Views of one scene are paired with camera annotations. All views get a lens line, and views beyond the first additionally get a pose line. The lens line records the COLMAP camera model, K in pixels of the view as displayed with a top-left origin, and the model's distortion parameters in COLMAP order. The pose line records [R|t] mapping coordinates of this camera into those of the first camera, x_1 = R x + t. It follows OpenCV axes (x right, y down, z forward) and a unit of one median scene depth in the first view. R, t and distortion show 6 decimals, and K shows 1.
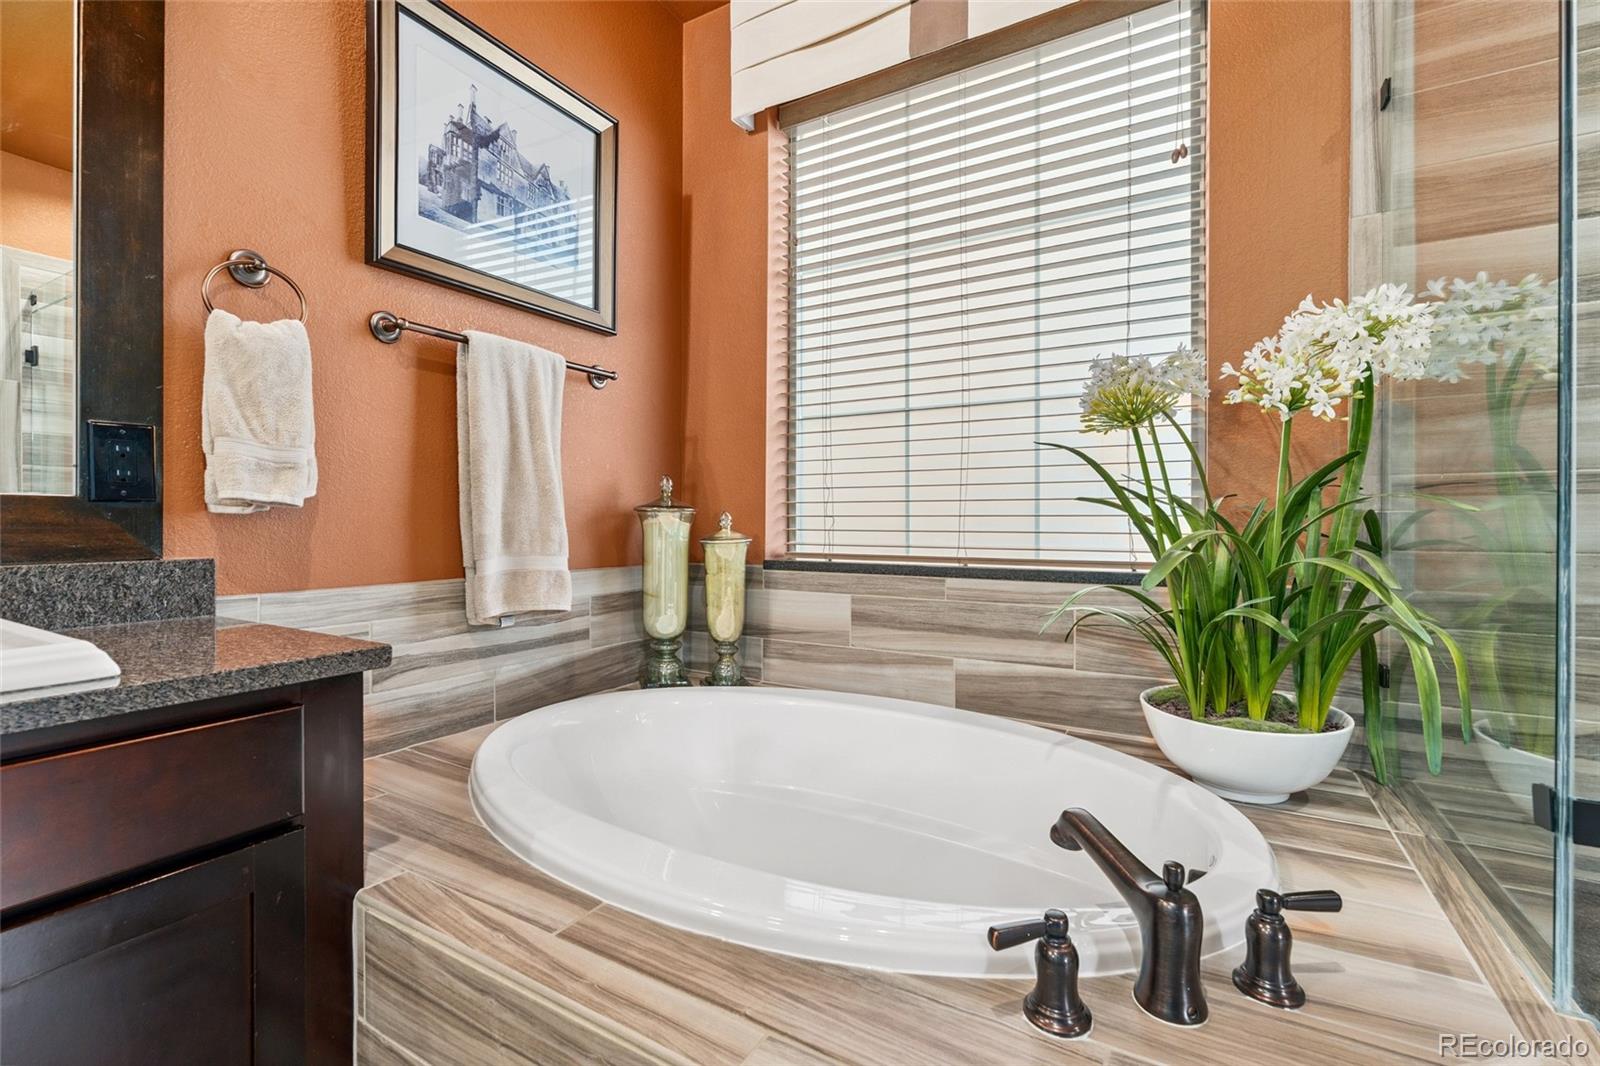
lens RADIAL K [[696.8, 0, 786.3], [0, 696.8, 524.7], [0, 0, 1]] dist [-0.001057, 0.000617]
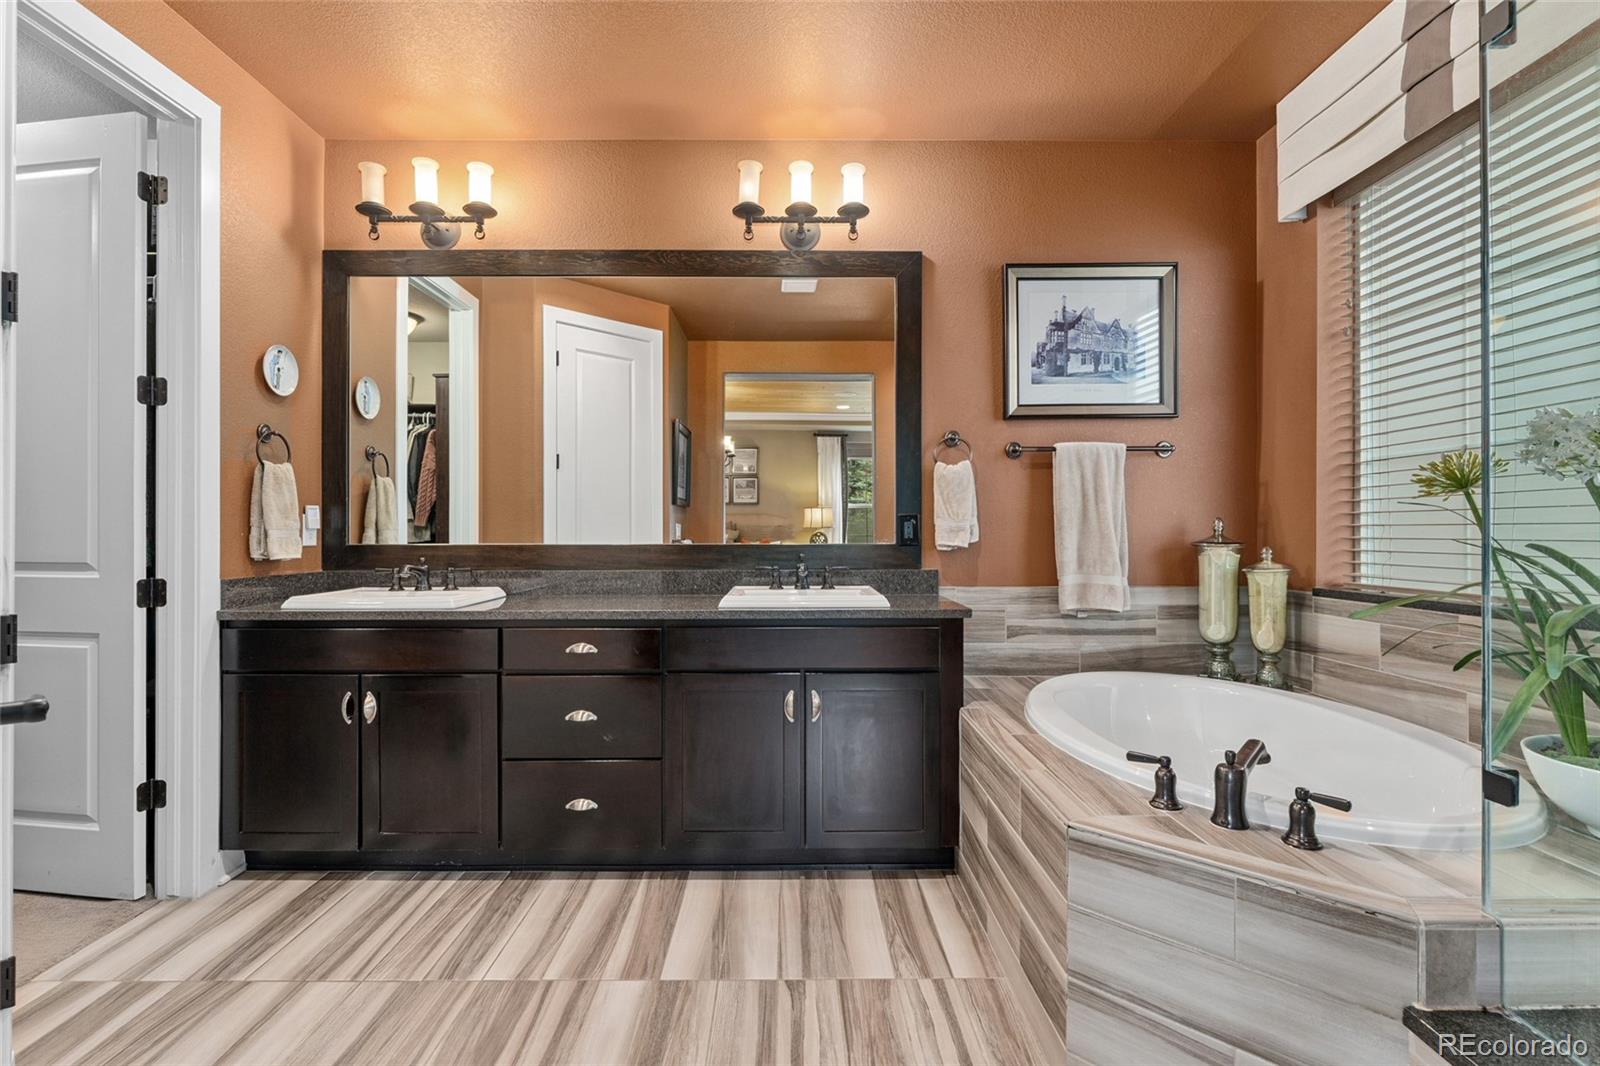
lens RADIAL K [[722.9, 0, 792.8], [0, 722.9, 532.6], [0, 0, 1]] dist [0.004742, 0.000287]
pose [[0.506701, -0.003626, -0.862114, 0.661434], [0.000267, 0.999992, -0.004048, -0.042594], [0.862122, 0.001821, 0.506697, -0.416236]]
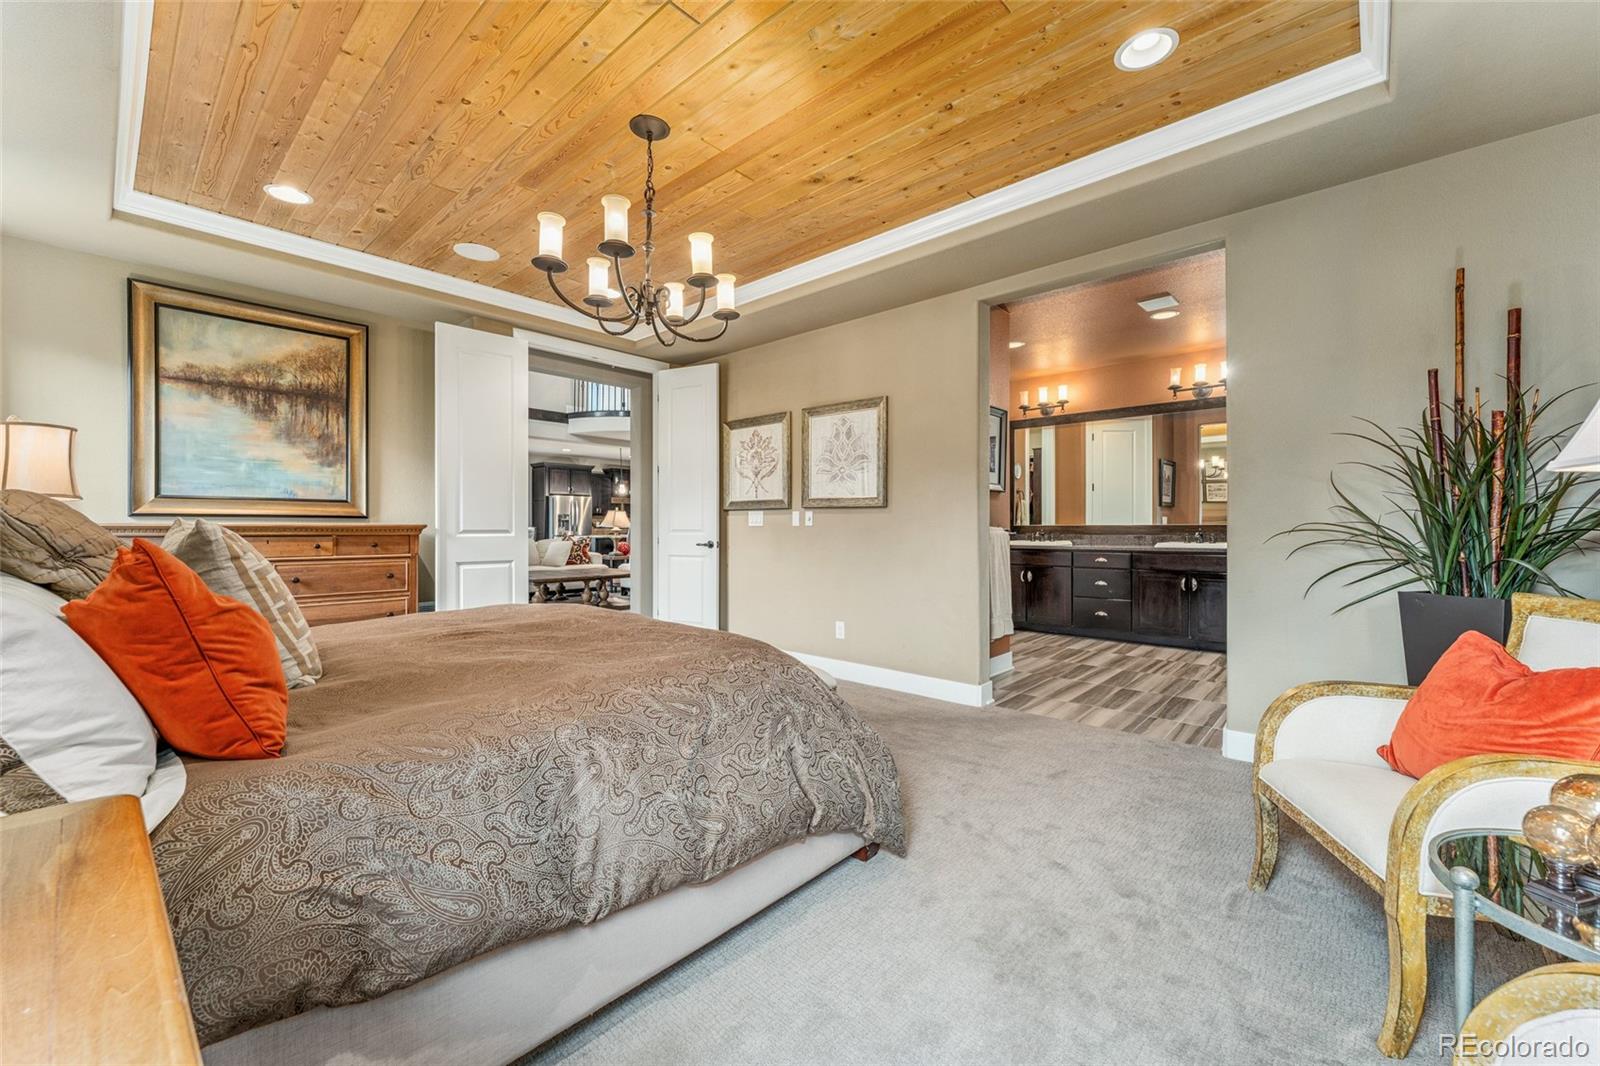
lens RADIAL K [[647.6, 0, 792.1], [0, 647.6, 530.4], [0, 0, 1]] dist [0.001790, -0.000104]
pose [[-0.210339, 0.001694, -0.977627, 2.935182], [-0.003038, 0.999993, 0.002387, 0.002674], [0.977624, 0.003472, -0.210332, -0.937528]]
